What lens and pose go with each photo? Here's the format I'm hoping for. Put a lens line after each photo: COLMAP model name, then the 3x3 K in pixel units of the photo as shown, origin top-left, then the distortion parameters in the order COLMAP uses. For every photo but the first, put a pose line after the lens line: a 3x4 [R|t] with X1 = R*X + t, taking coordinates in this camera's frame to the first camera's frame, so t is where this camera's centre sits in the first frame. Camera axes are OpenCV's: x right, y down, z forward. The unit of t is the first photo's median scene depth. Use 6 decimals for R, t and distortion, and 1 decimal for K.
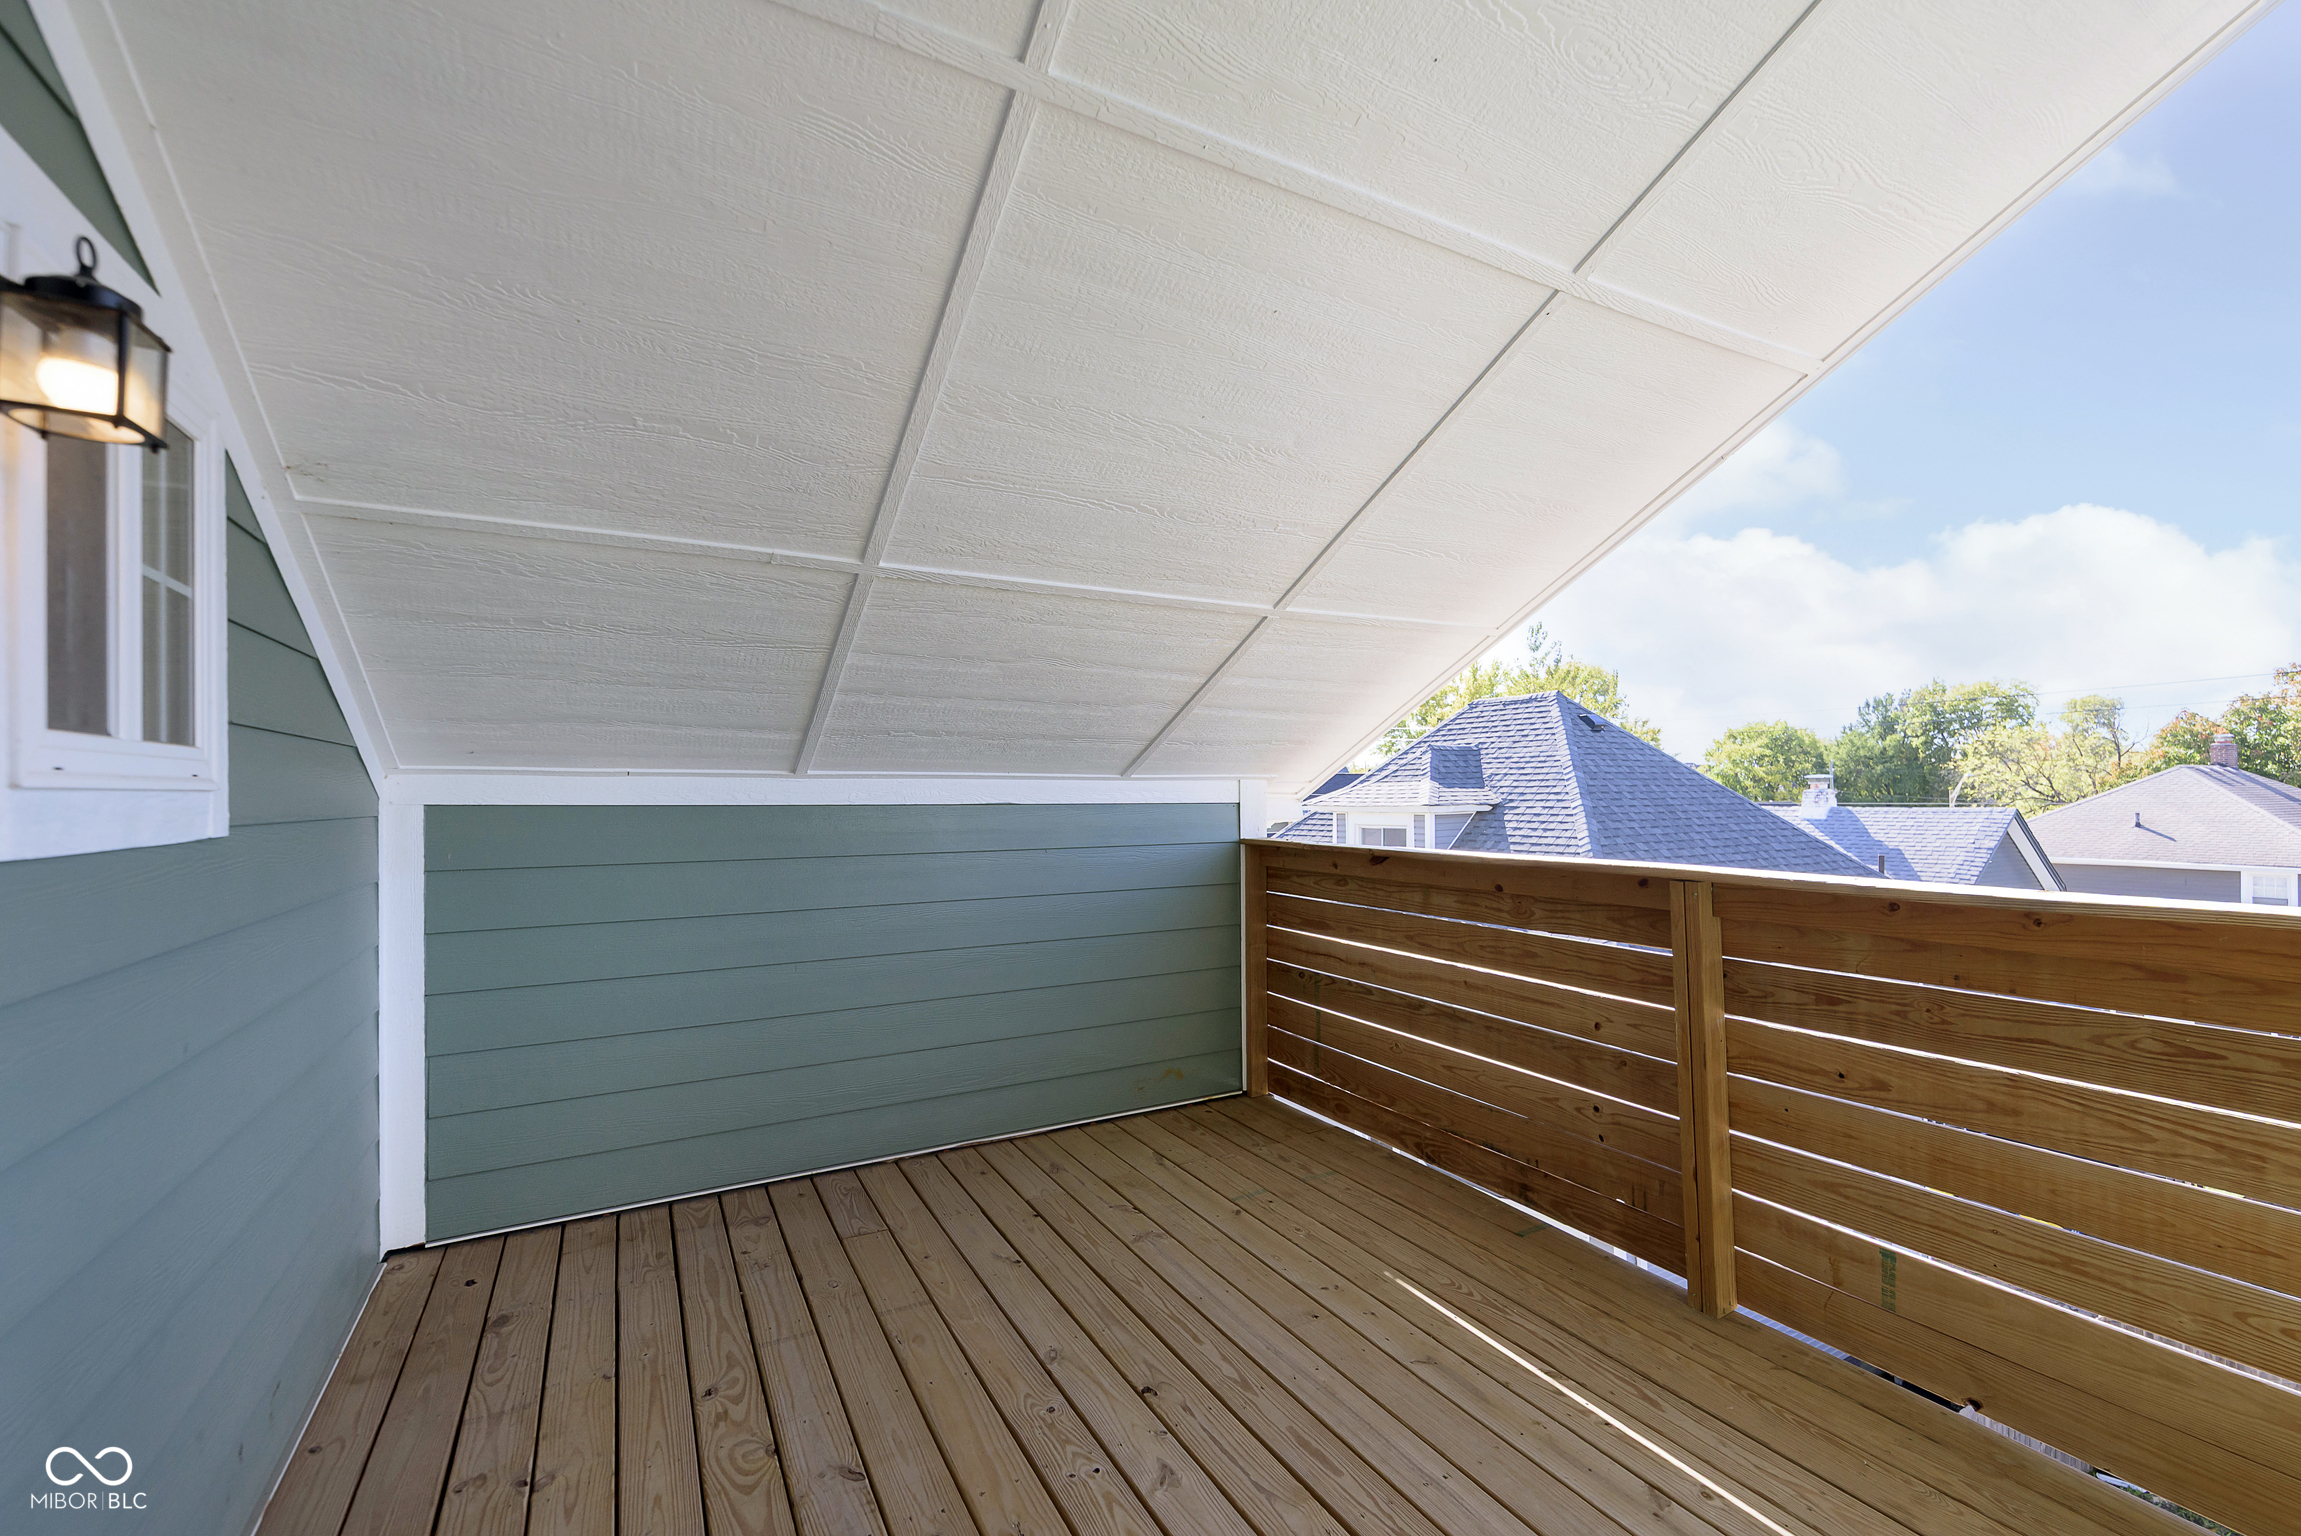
lens RADIAL K [[1004.0, 0, 1211.2], [0, 1004.0, 791.9], [0, 0, 1]] dist [0.002812, 0.000515]
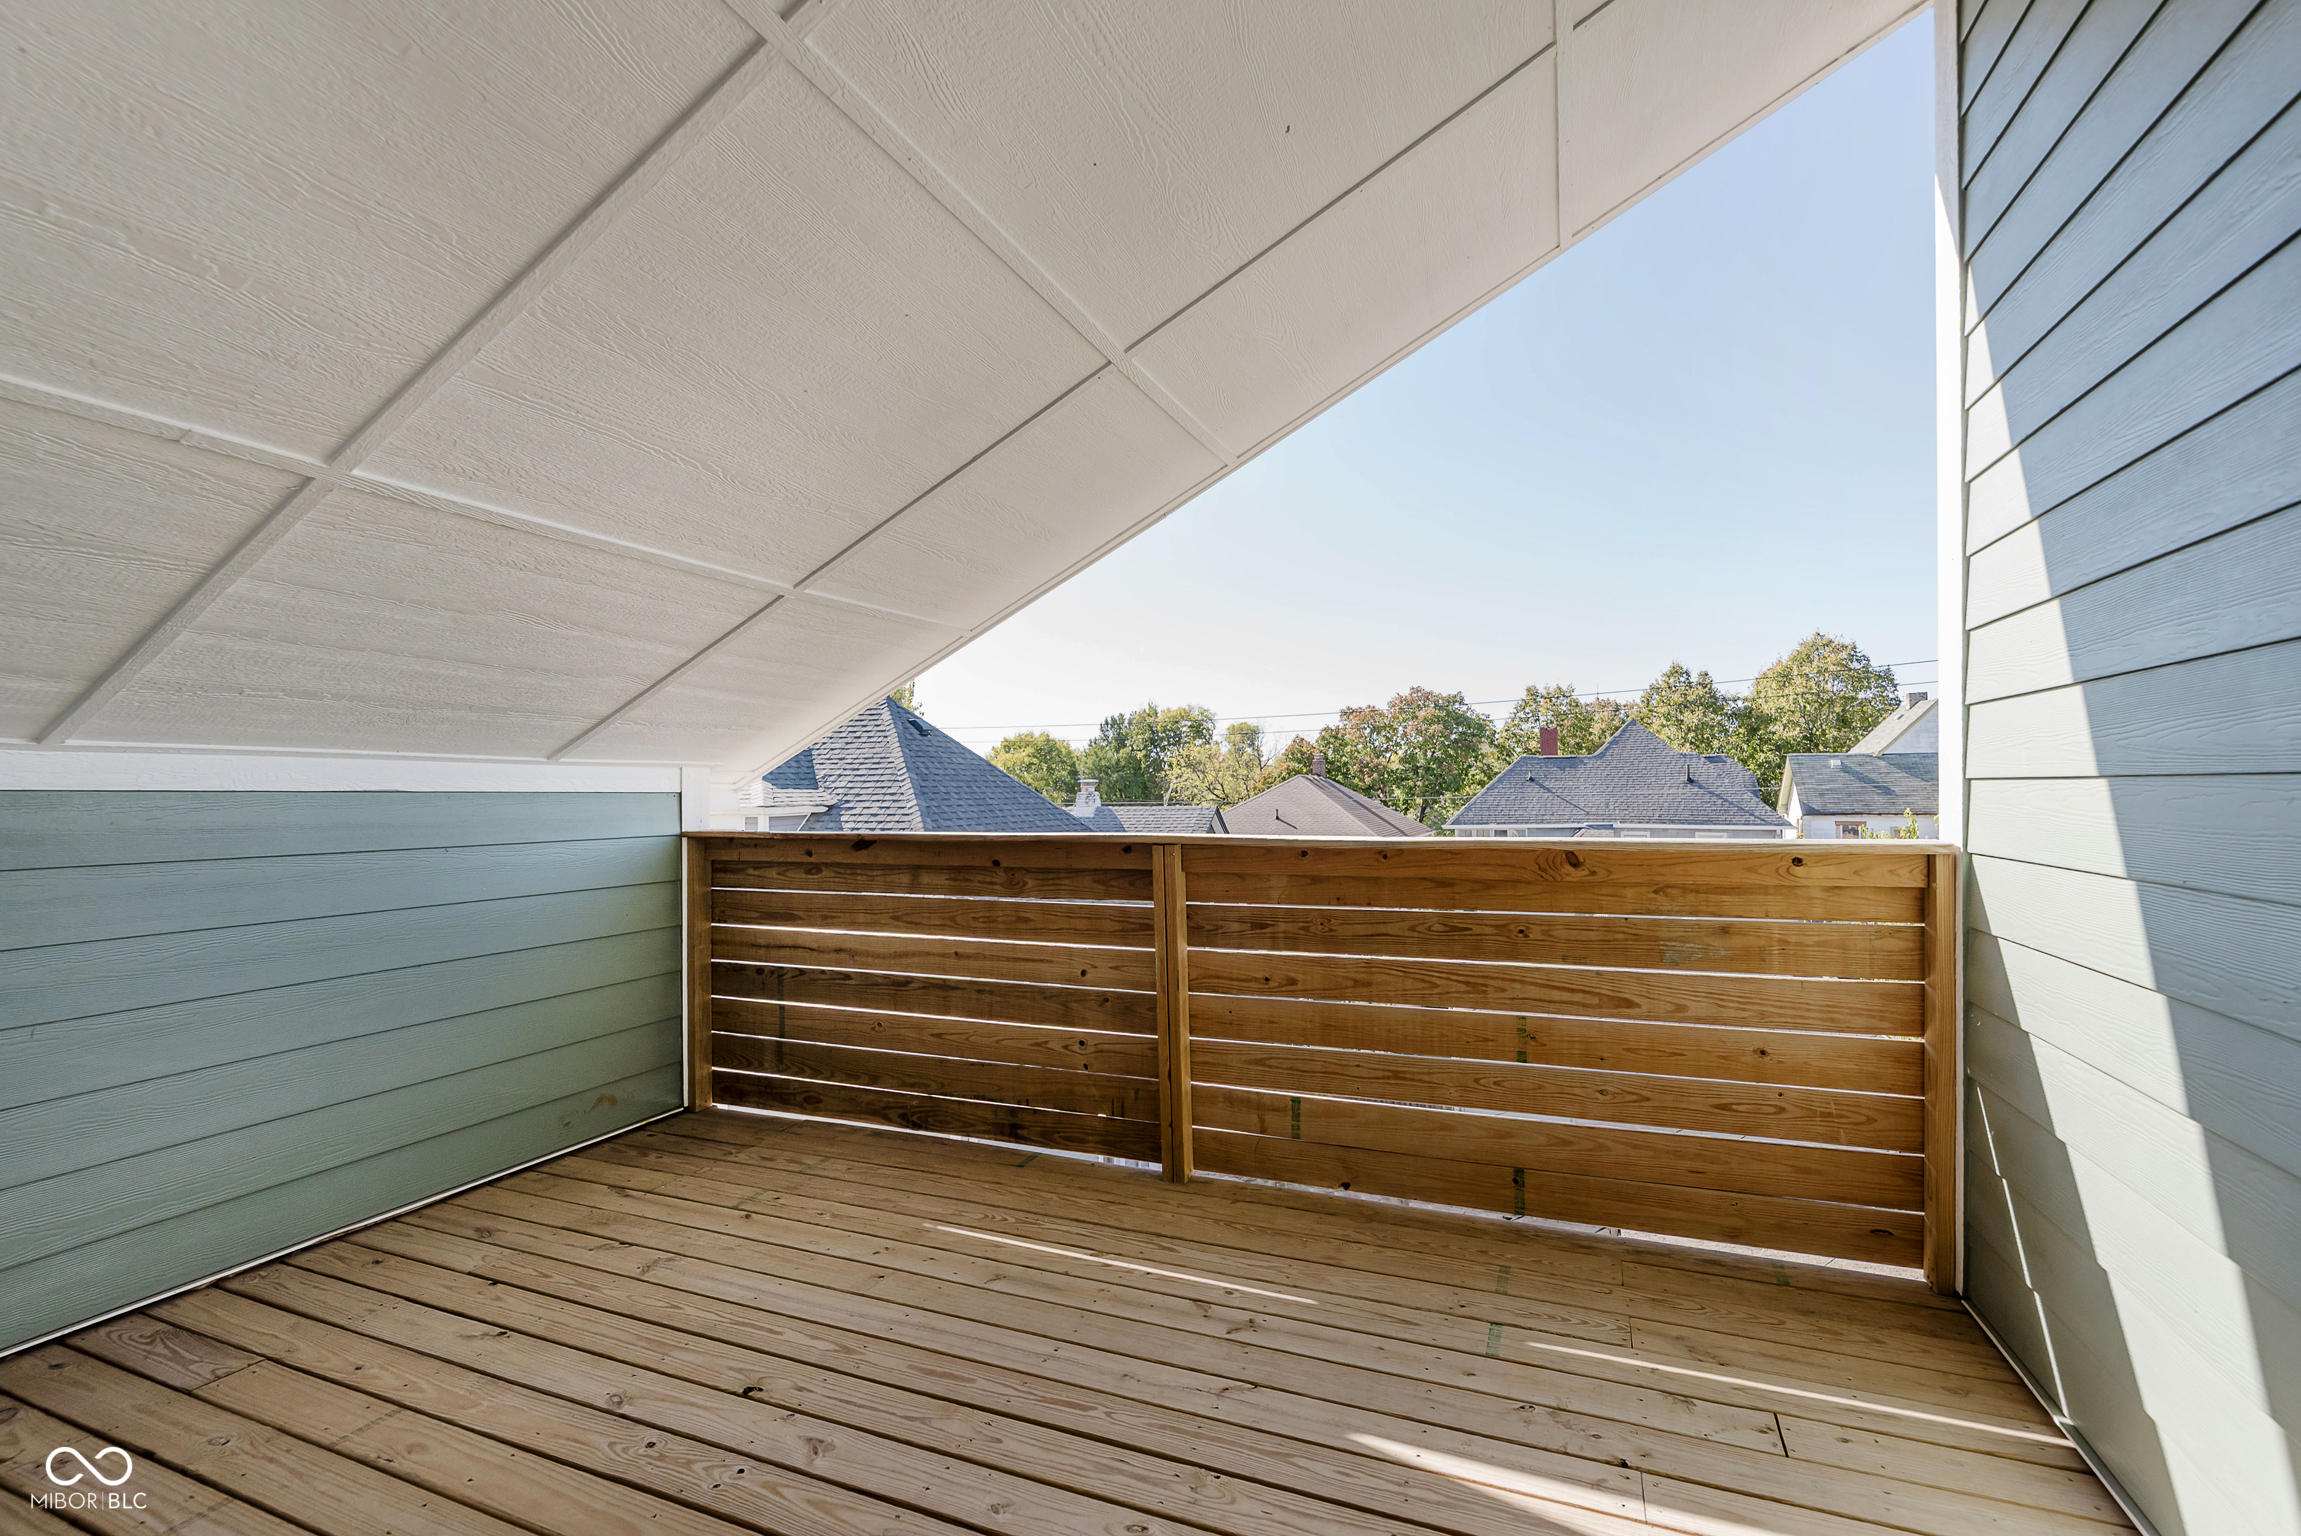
lens RADIAL K [[1004.0, 0, 1202.6], [0, 1004.0, 793.4], [0, 0, 1]] dist [0.002812, 0.000515]
pose [[0.777561, -0.003191, 0.628799, -0.252350], [0.006041, 0.999979, -0.002396, 0.023613], [-0.628778, 0.005662, 0.777564, -0.016821]]
